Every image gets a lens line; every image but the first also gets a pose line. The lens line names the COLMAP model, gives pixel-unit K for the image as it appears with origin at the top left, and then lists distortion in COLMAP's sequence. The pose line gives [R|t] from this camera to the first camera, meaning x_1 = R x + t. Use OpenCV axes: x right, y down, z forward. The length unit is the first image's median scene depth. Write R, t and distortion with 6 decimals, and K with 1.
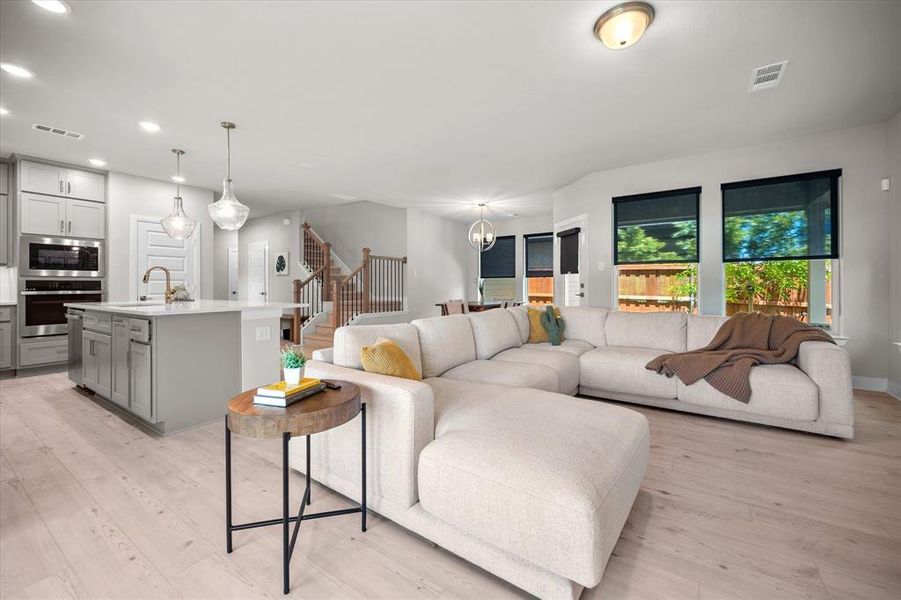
lens RADIAL K [[361.7, 0, 448.0], [0, 361.7, 284.0], [0, 0, 1]] dist [0.000794, 0.000349]
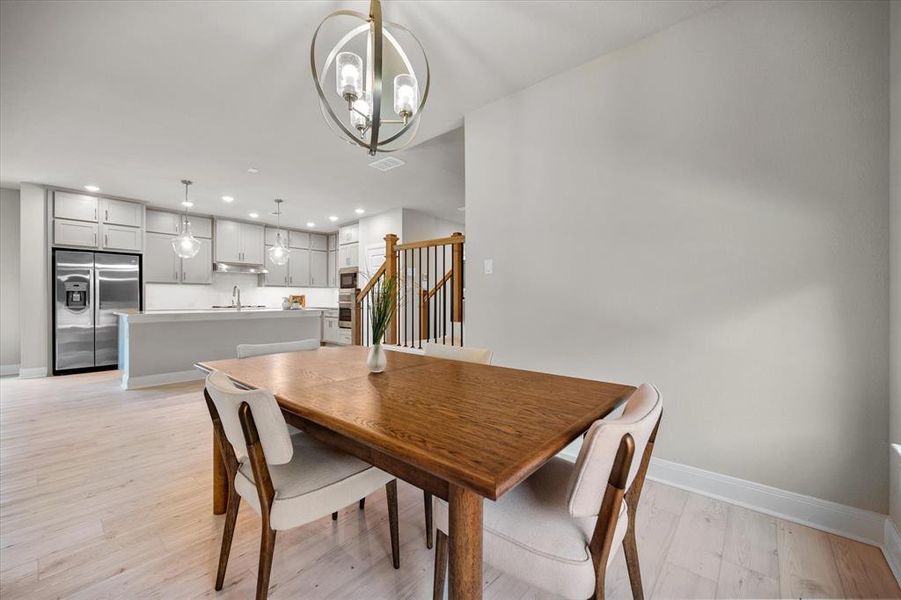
lens RADIAL K [[360.0, 0, 450.5], [0, 360.0, 300.0], [0, 0, 1]] dist [-0.000418, 0.000018]
pose [[-0.107702, 0.002143, -0.994181, 0.460041], [0.001332, 0.999997, 0.002011, 0.009411], [0.994182, -0.001107, -0.107704, 1.487493]]
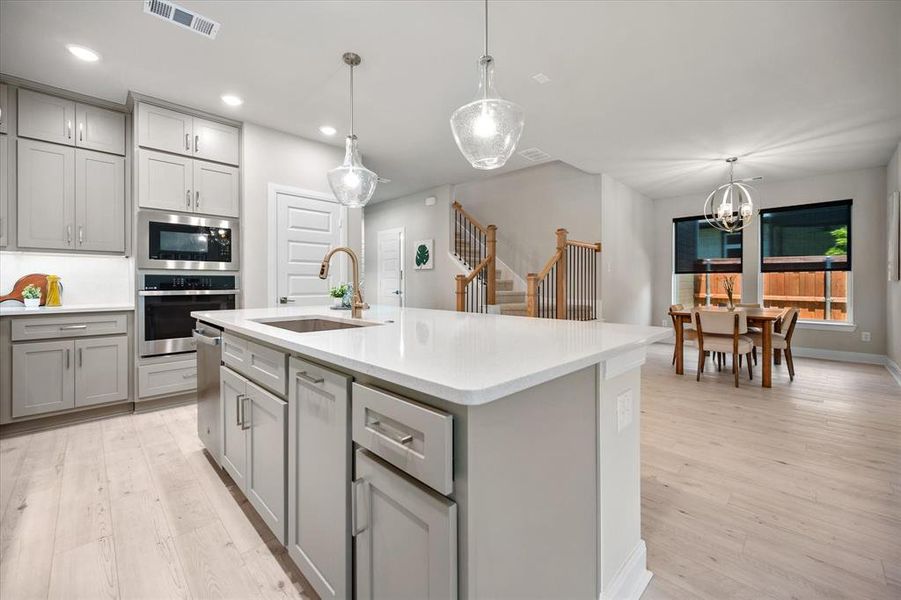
lens RADIAL K [[365.9, 0, 452.1], [0, 365.9, 285.2], [0, 0, 1]] dist [-0.000590, 0.000084]
pose [[0.981515, 0.005644, -0.191303, -0.383117], [-0.003411, 0.999922, 0.012001, -0.001017], [0.191355, -0.011127, 0.981458, 0.359114]]
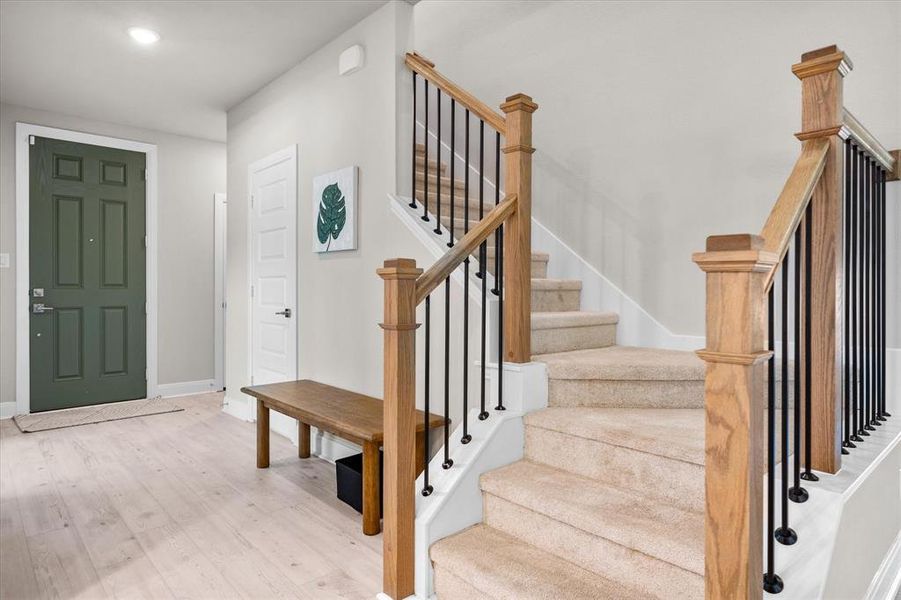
lens RADIAL K [[527.1, 0, 450.5], [0, 527.1, 300.0], [0, 0, 1]] dist [-0.005235, -0.001370]
pose [[0.972725, 0.009889, -0.231752, -0.424044], [-0.003717, 0.999627, 0.027054, 0.002104], [0.231933, -0.025455, 0.972399, 0.955625]]
